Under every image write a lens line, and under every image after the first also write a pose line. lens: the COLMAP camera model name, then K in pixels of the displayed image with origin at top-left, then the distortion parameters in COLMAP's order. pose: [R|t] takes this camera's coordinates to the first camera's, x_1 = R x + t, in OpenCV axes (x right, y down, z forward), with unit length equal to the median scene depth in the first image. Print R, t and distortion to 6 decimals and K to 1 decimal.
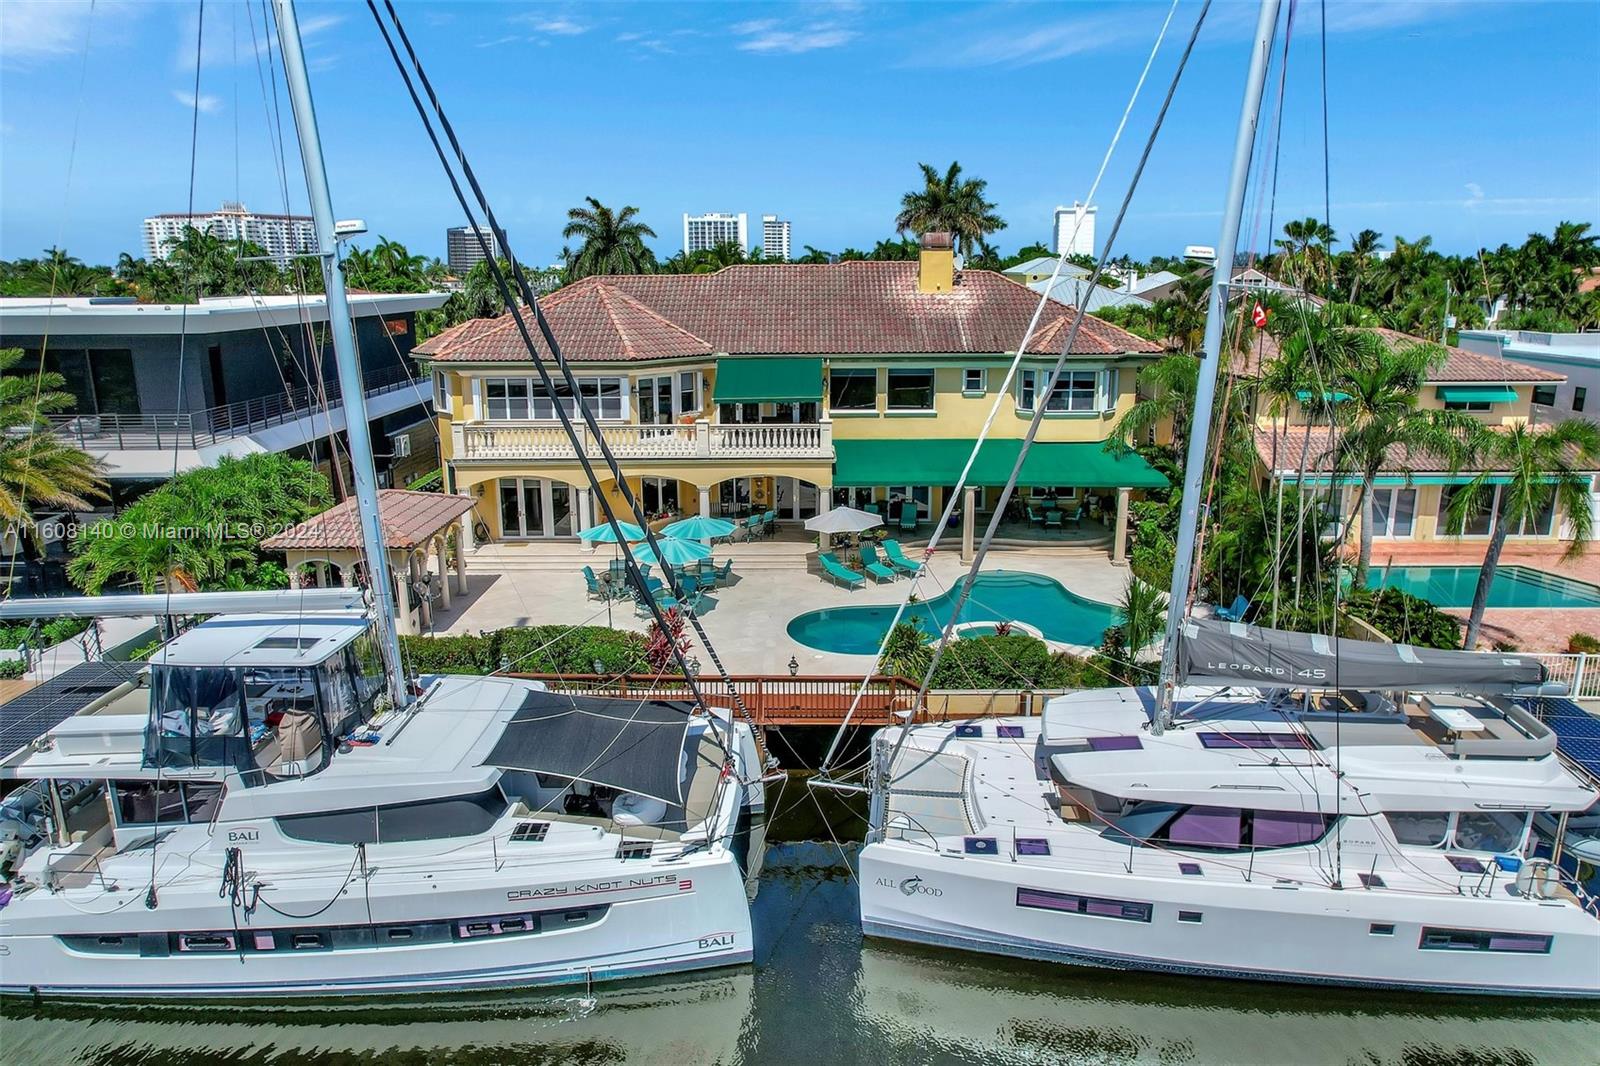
lens RADIAL K [[1083.8, 0, 809.7], [0, 1083.8, 503.3], [0, 0, 1]] dist [-0.079606, 0.036415]
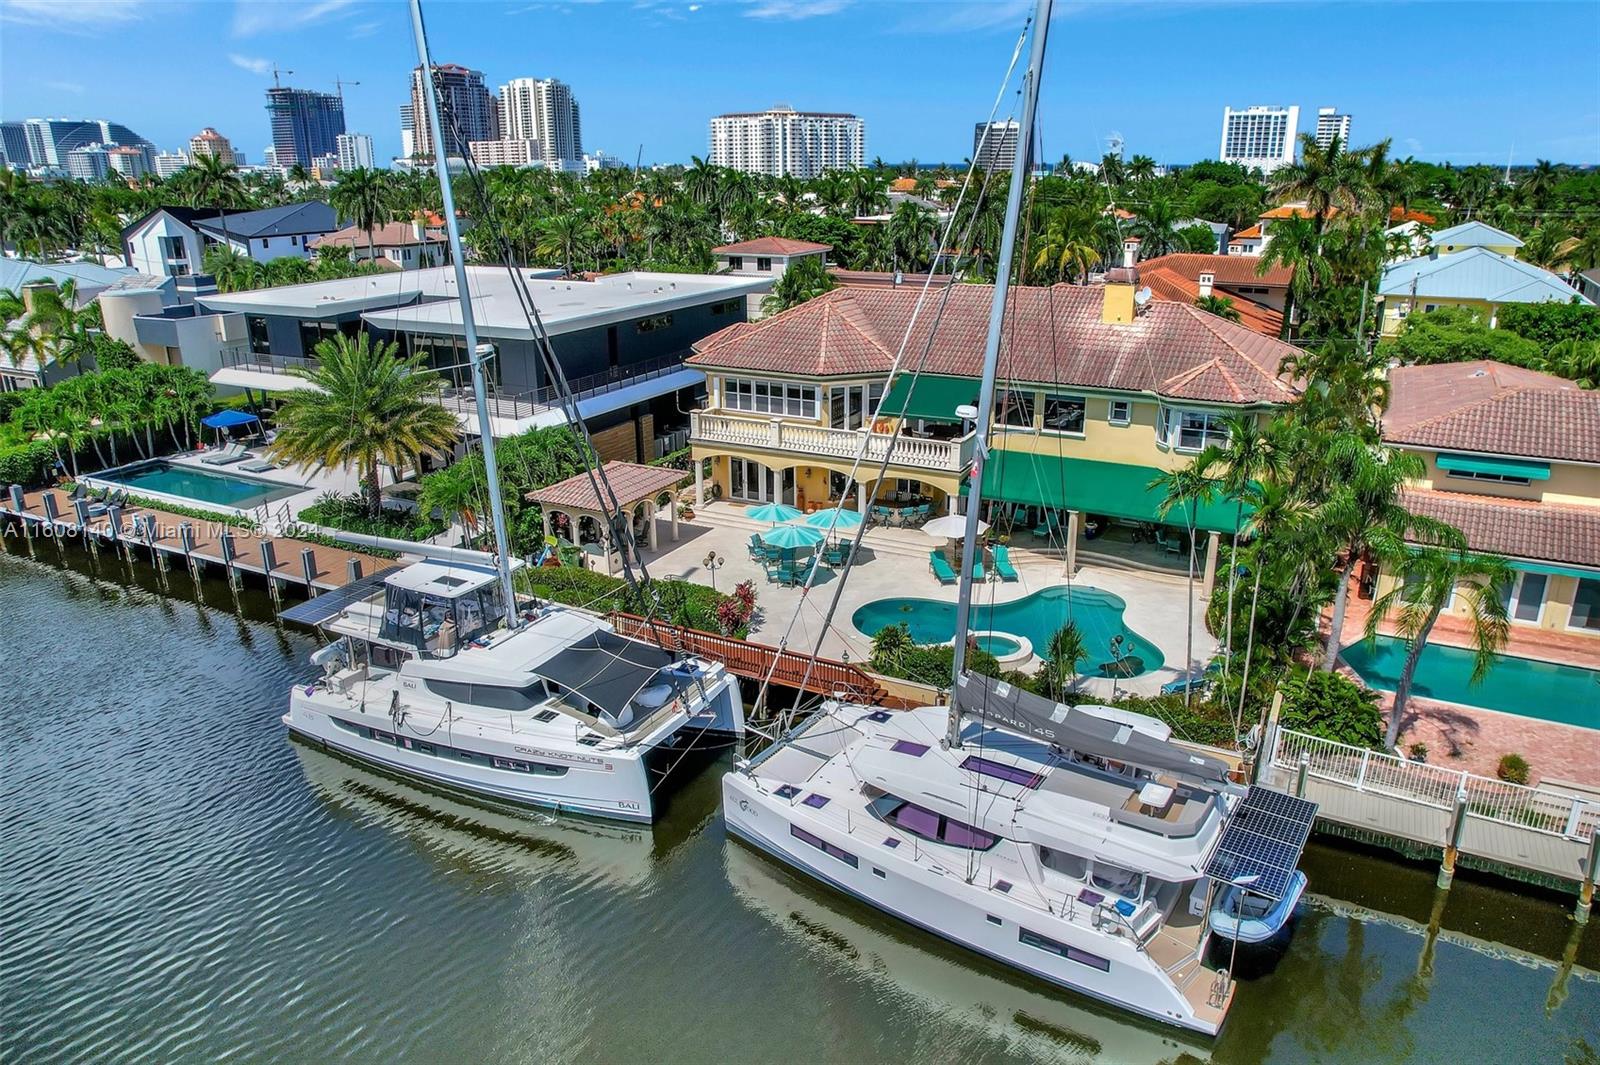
lens RADIAL K [[1090.3, 0, 800.0], [0, 1090.3, 532.5], [0, 0, 1]] dist [-0.081489, 0.043204]
pose [[0.888673, 0.145480, -0.434851, 0.715086], [-0.093575, 0.985917, 0.138608, -0.226977], [0.448892, -0.082486, 0.889771, -0.281496]]
